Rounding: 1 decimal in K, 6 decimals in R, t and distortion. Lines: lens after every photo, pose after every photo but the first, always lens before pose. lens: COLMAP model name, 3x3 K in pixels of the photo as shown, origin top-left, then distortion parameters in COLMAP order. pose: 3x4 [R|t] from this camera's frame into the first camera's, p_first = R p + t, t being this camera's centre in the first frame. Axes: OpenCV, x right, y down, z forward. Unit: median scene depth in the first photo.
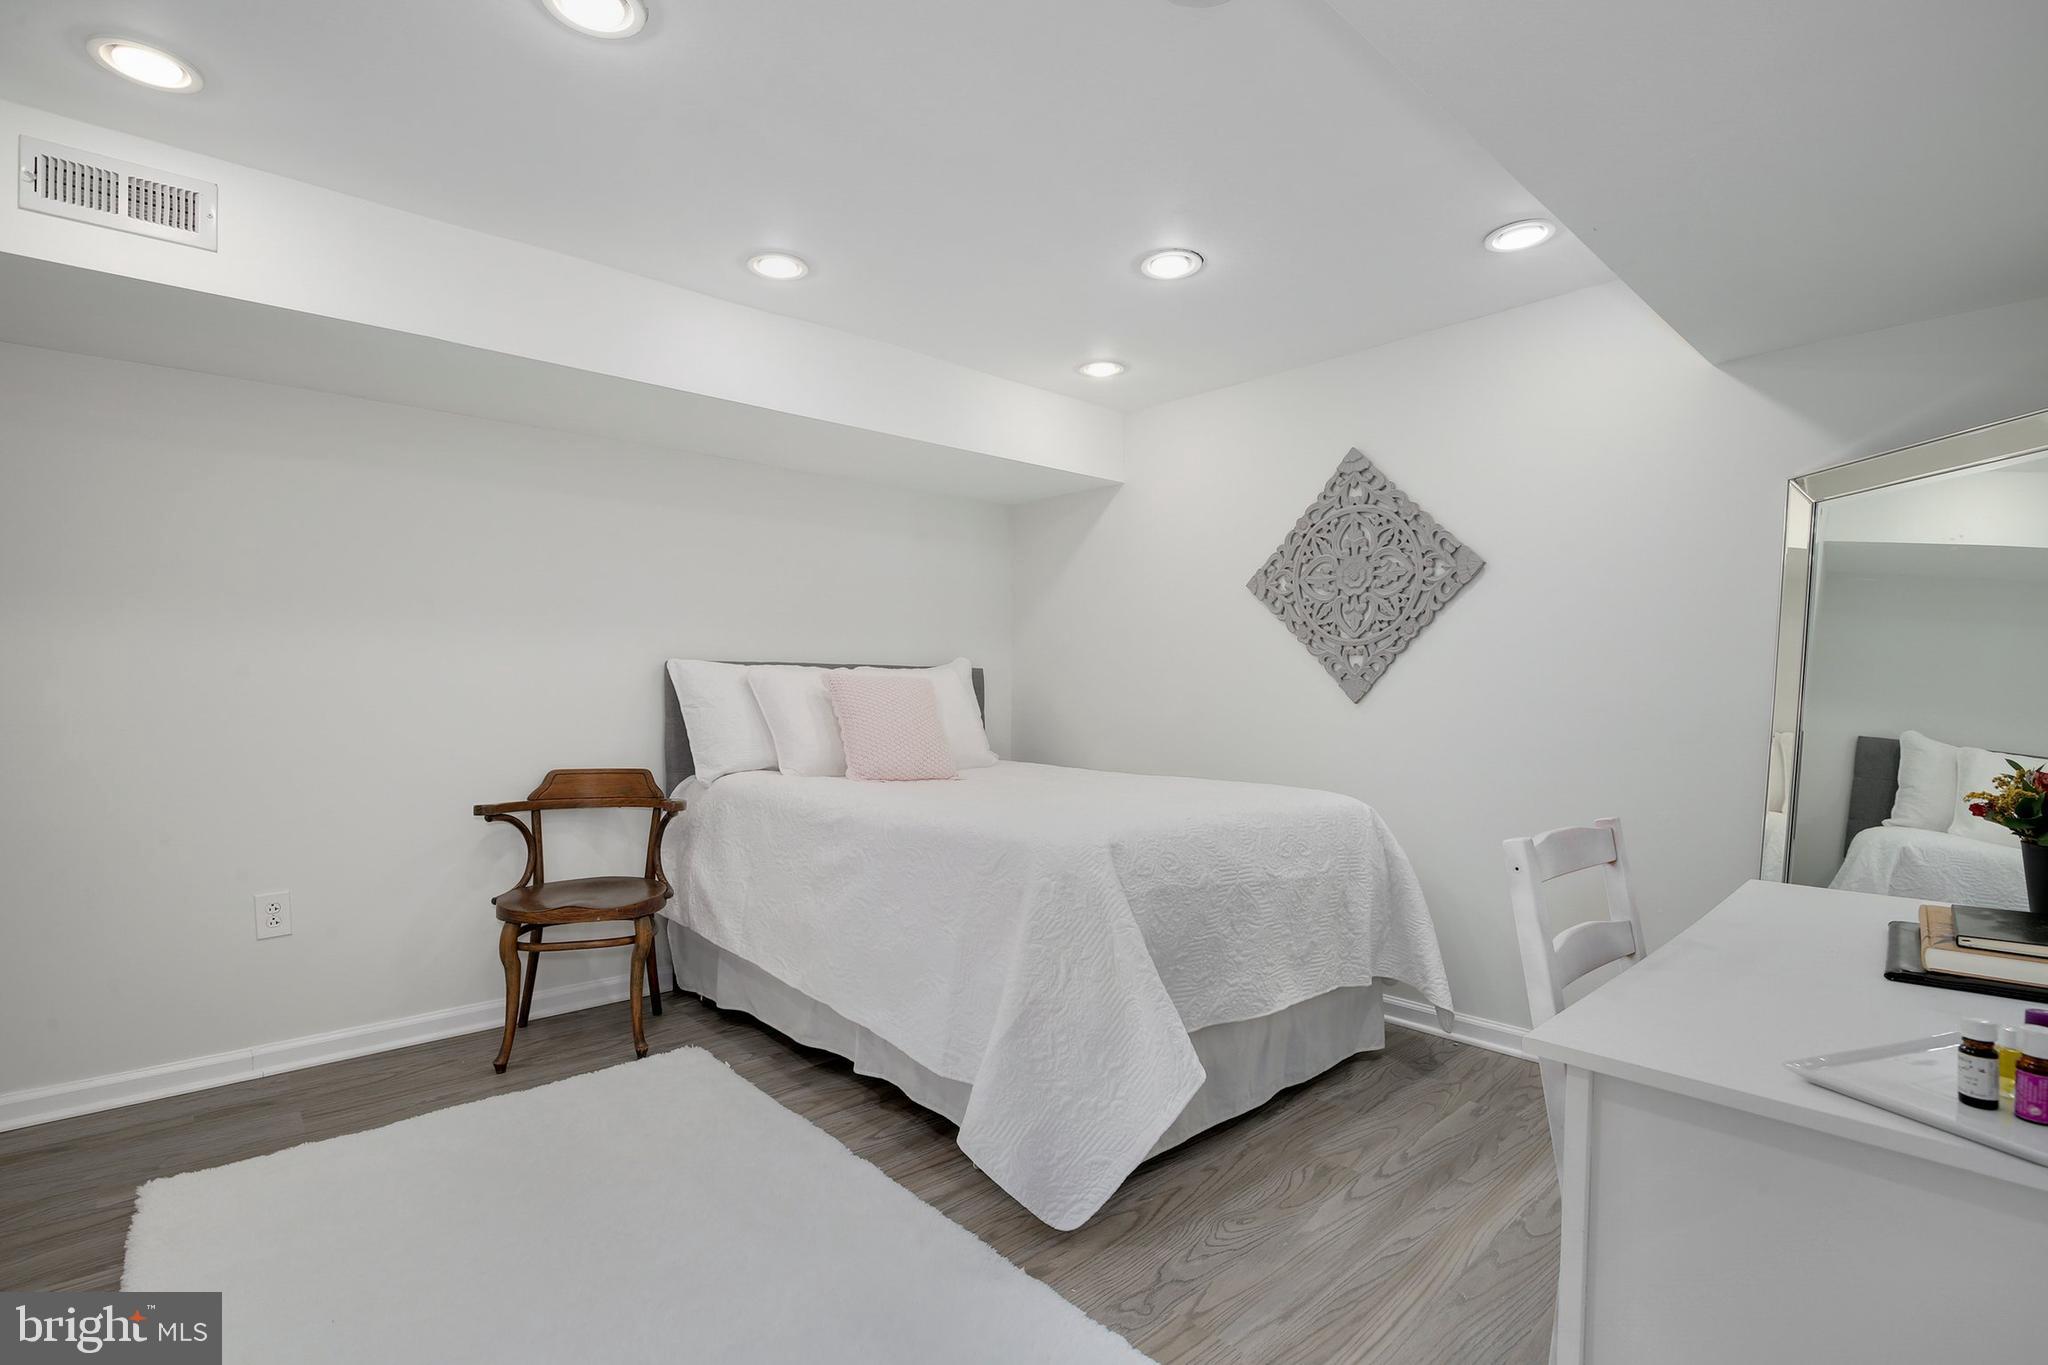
lens RADIAL K [[951.2, 0, 1015.3], [0, 951.2, 696.9], [0, 0, 1]] dist [-0.032291, 0.001094]
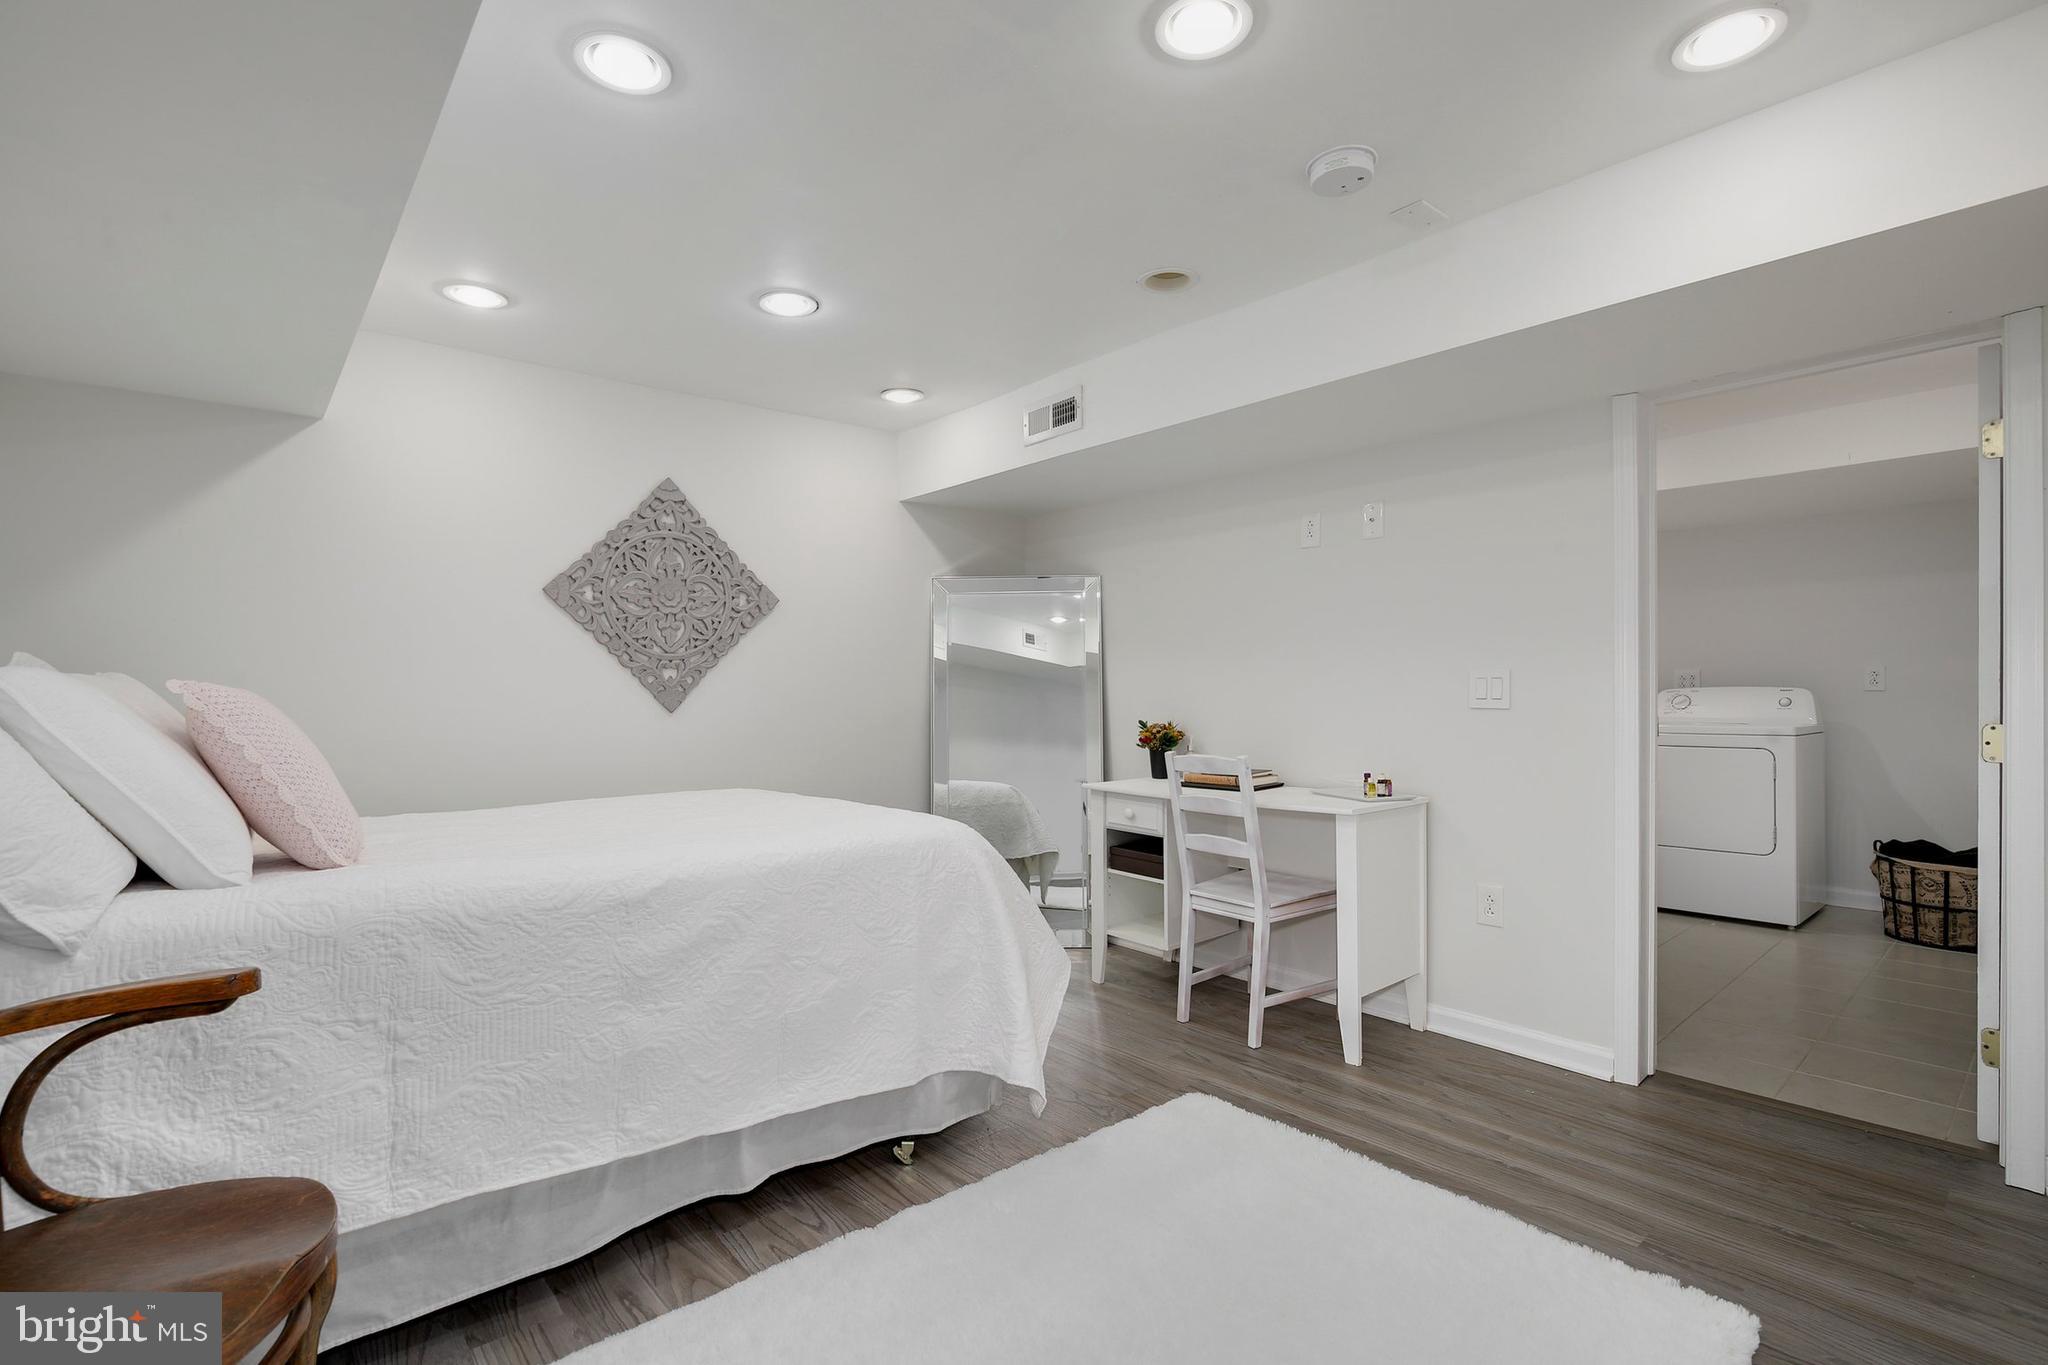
lens RADIAL K [[951.2, 0, 1022.8], [0, 951.2, 691.6], [0, 0, 1]] dist [-0.032291, 0.001094]
pose [[0.028251, -0.005258, 0.999587, -0.739952], [0.019274, 0.999803, 0.004714, -0.014904], [-0.999415, 0.019133, 0.028347, 0.578968]]
